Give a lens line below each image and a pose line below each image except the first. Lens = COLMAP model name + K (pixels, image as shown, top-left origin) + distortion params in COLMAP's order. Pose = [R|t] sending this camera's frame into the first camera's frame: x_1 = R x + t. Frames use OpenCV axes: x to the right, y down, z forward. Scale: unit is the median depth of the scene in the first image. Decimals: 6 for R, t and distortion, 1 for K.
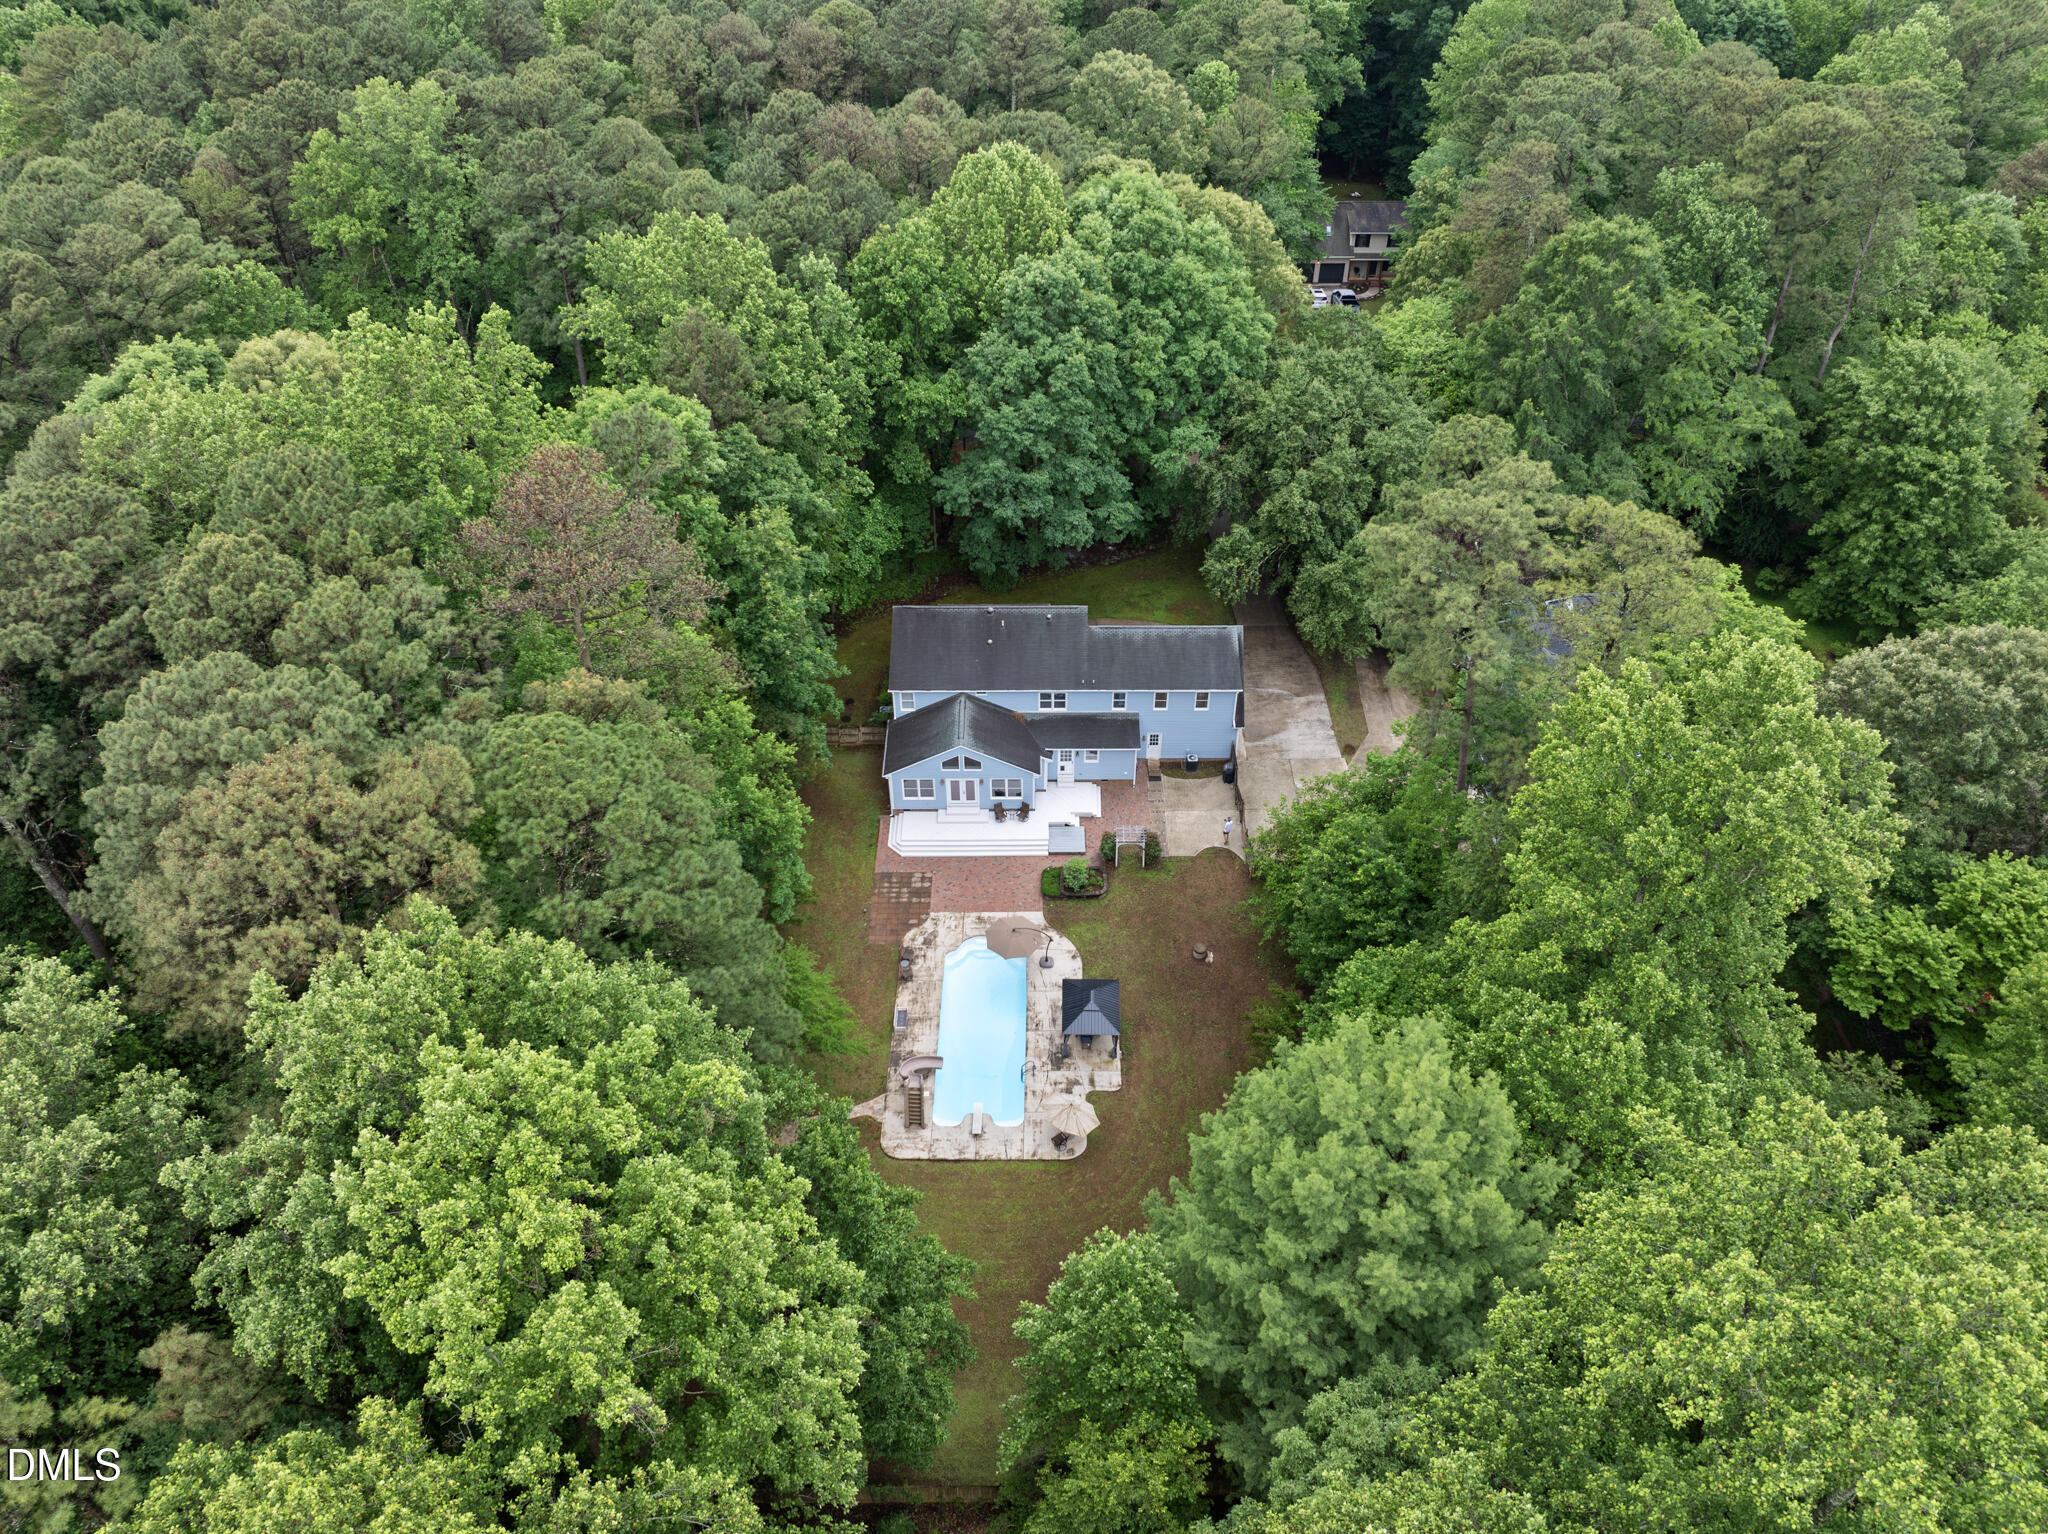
lens RADIAL K [[1427.6, 0, 1024.0], [0, 1427.6, 767.0], [0, 0, 1]] dist [-0.004975, -0.001538]
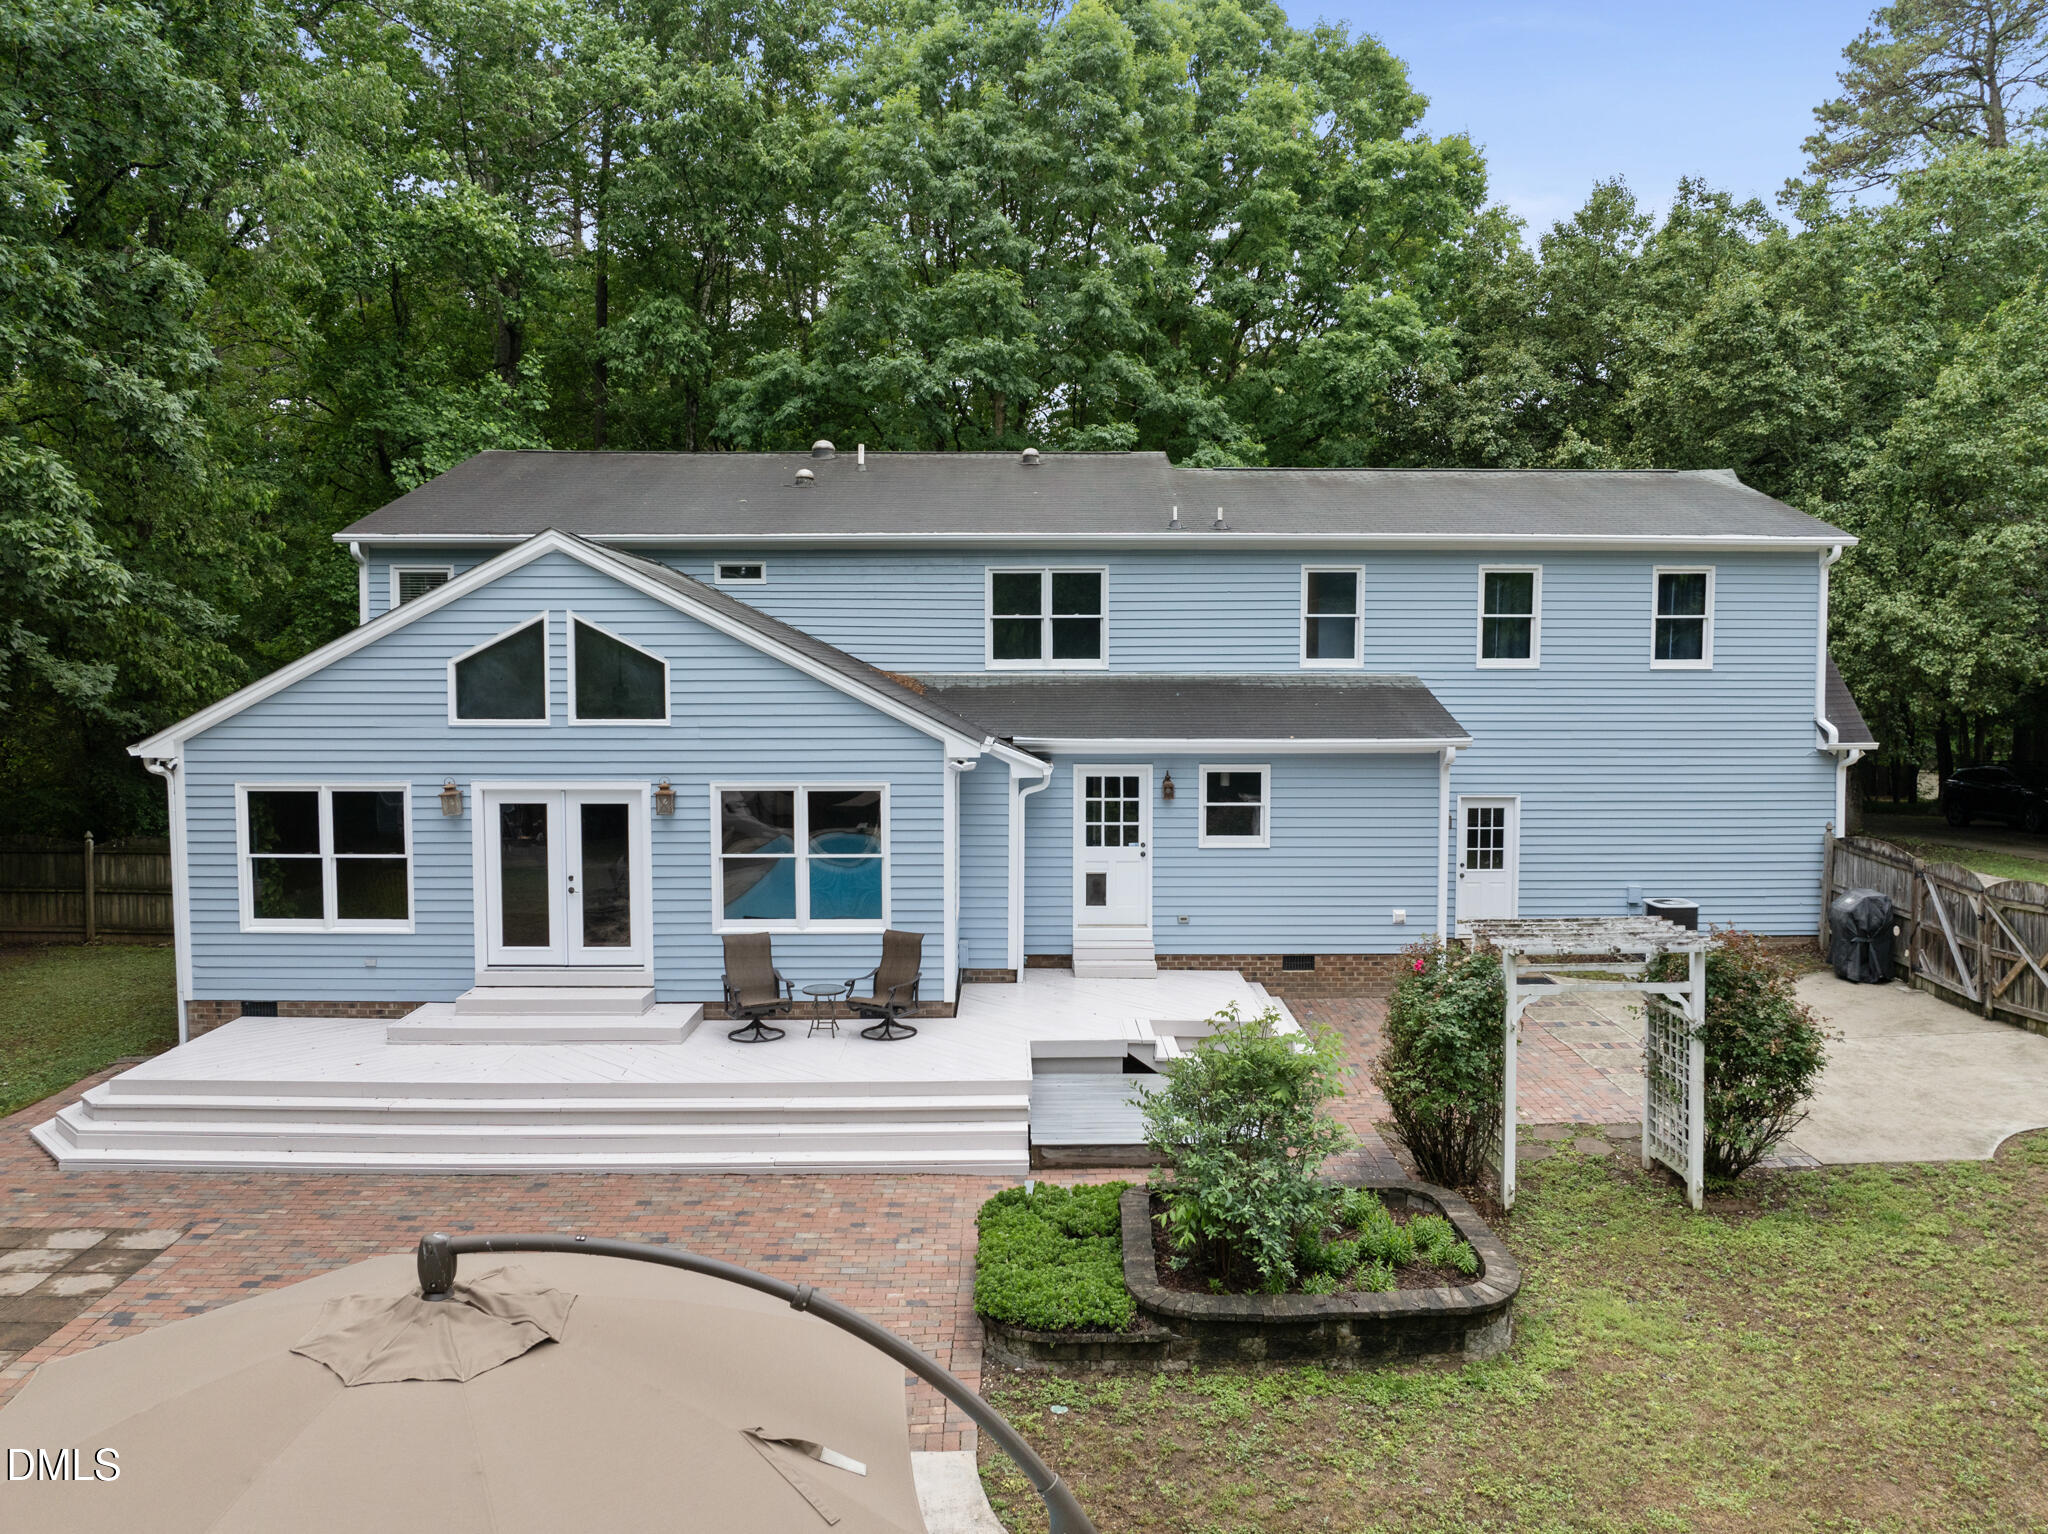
lens RADIAL K [[1444.2, 0, 1024.0], [0, 1444.2, 767.0], [0, 0, 1]] dist [-0.033959, -0.006492]
pose [[0.999962, 0.004087, 0.007694, 0.016746], [0.001455, 0.792392, -0.610011, 0.132509], [-0.008590, 0.609999, 0.792355, 0.937439]]
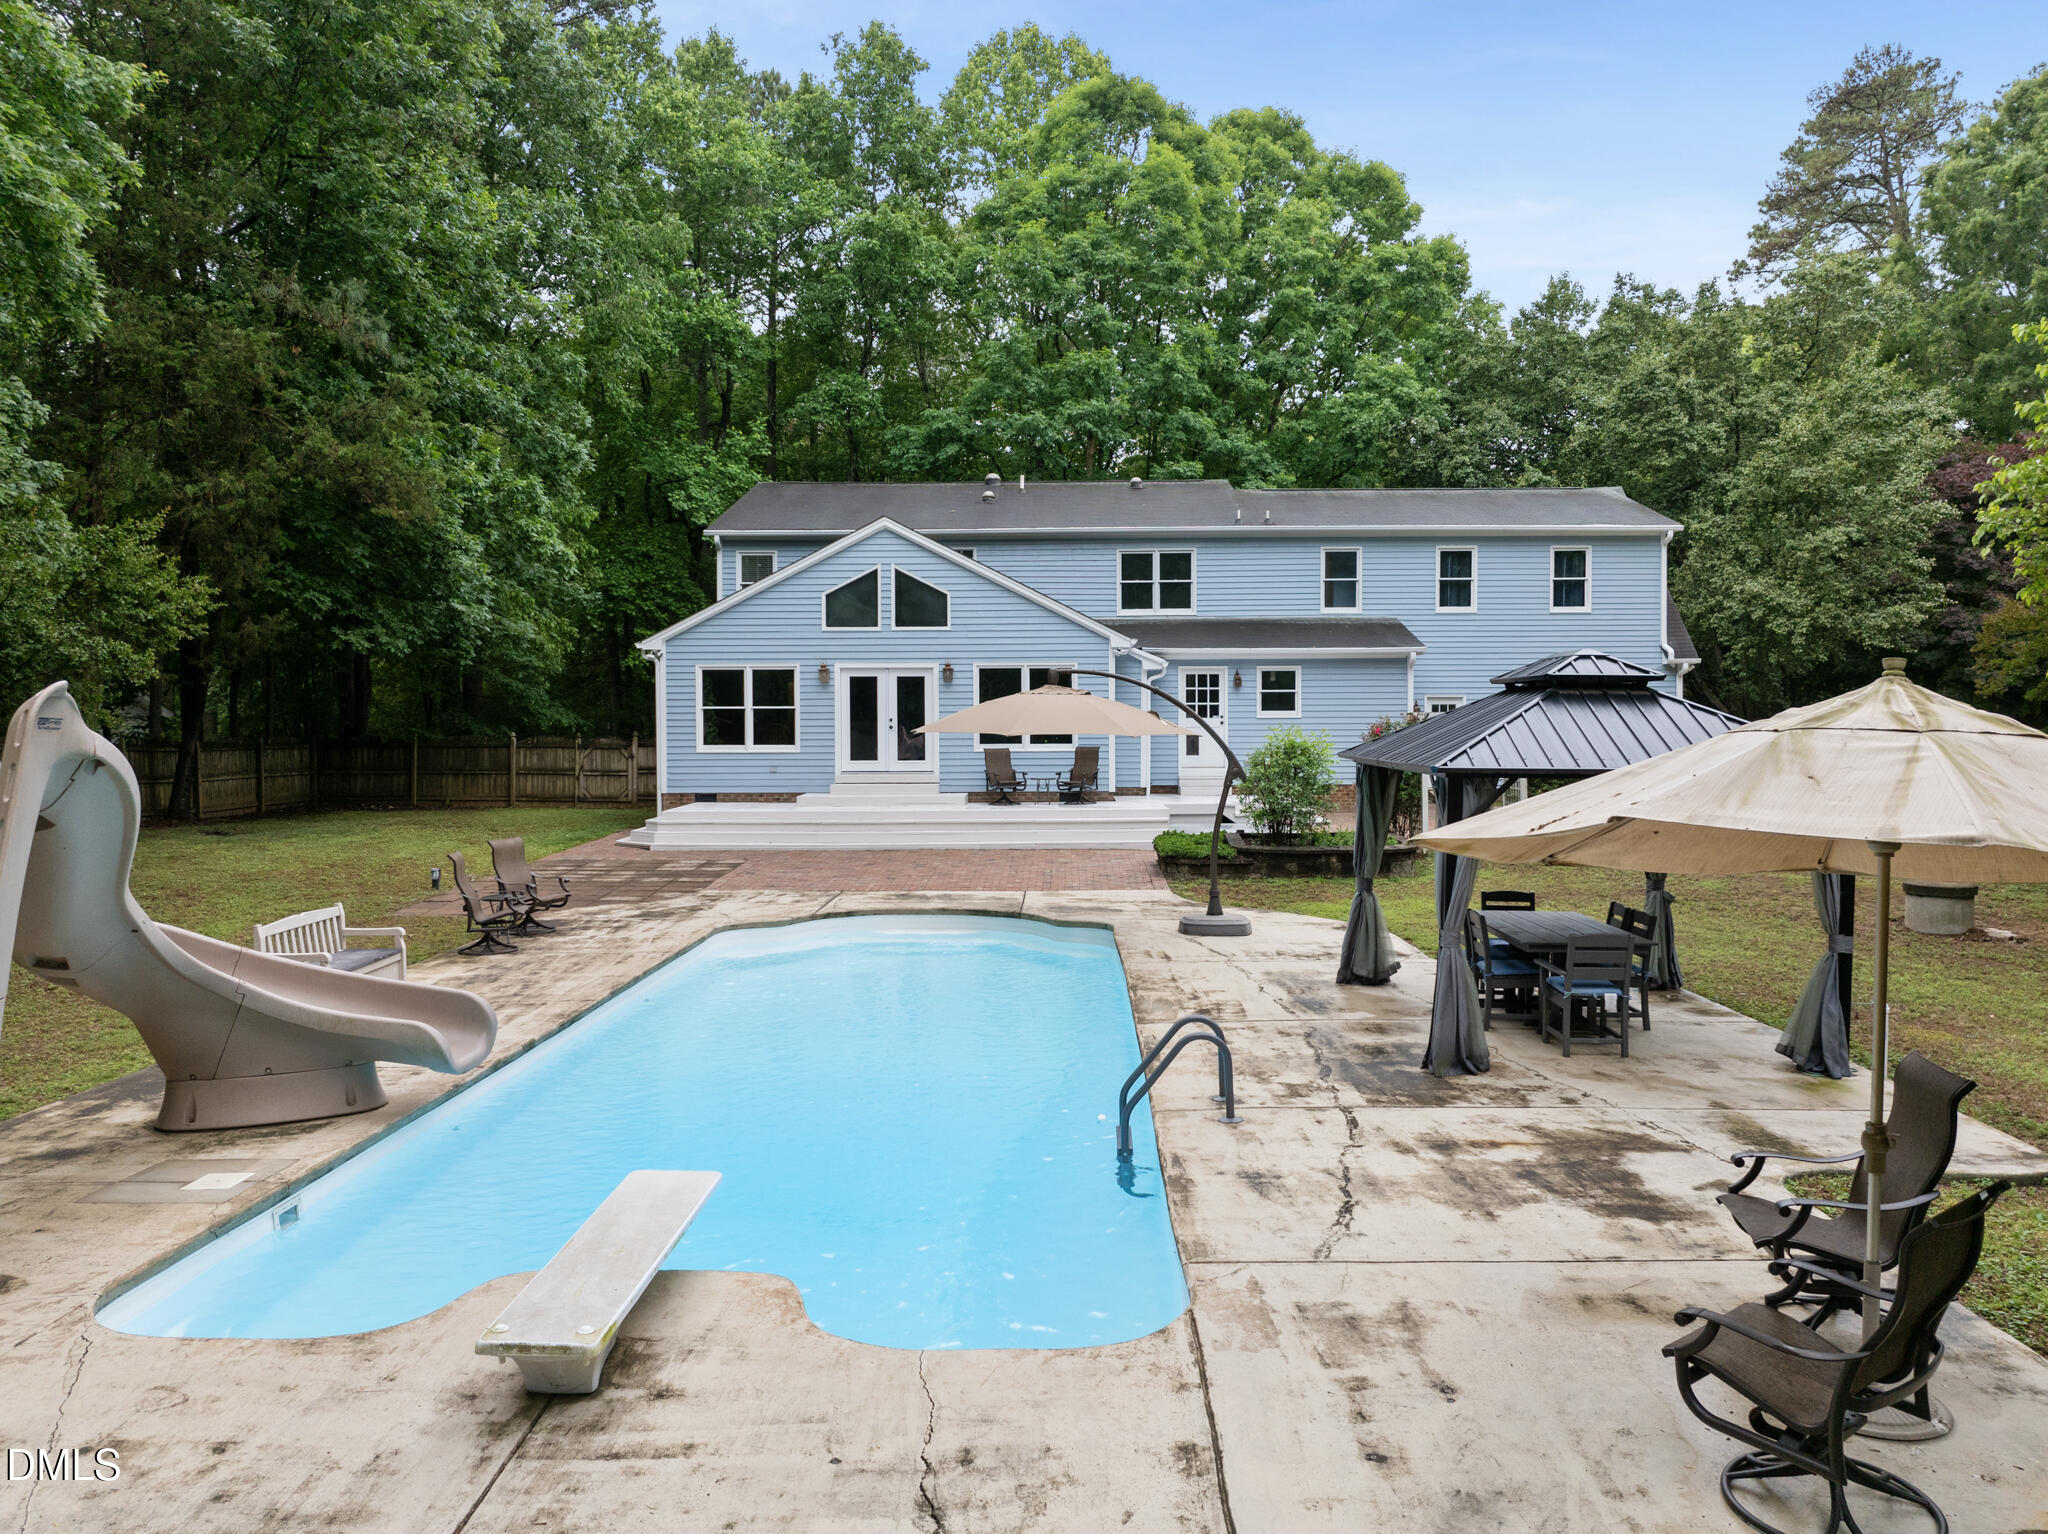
lens RADIAL K [[1444.2, 0, 1024.0], [0, 1444.2, 767.0], [0, 0, 1]] dist [-0.033959, -0.006492]
pose [[0.999809, 0.001016, -0.019519, -0.007012], [-0.013248, 0.769484, -0.638528, 0.254075], [0.014371, 0.638665, 0.769351, 0.846375]]
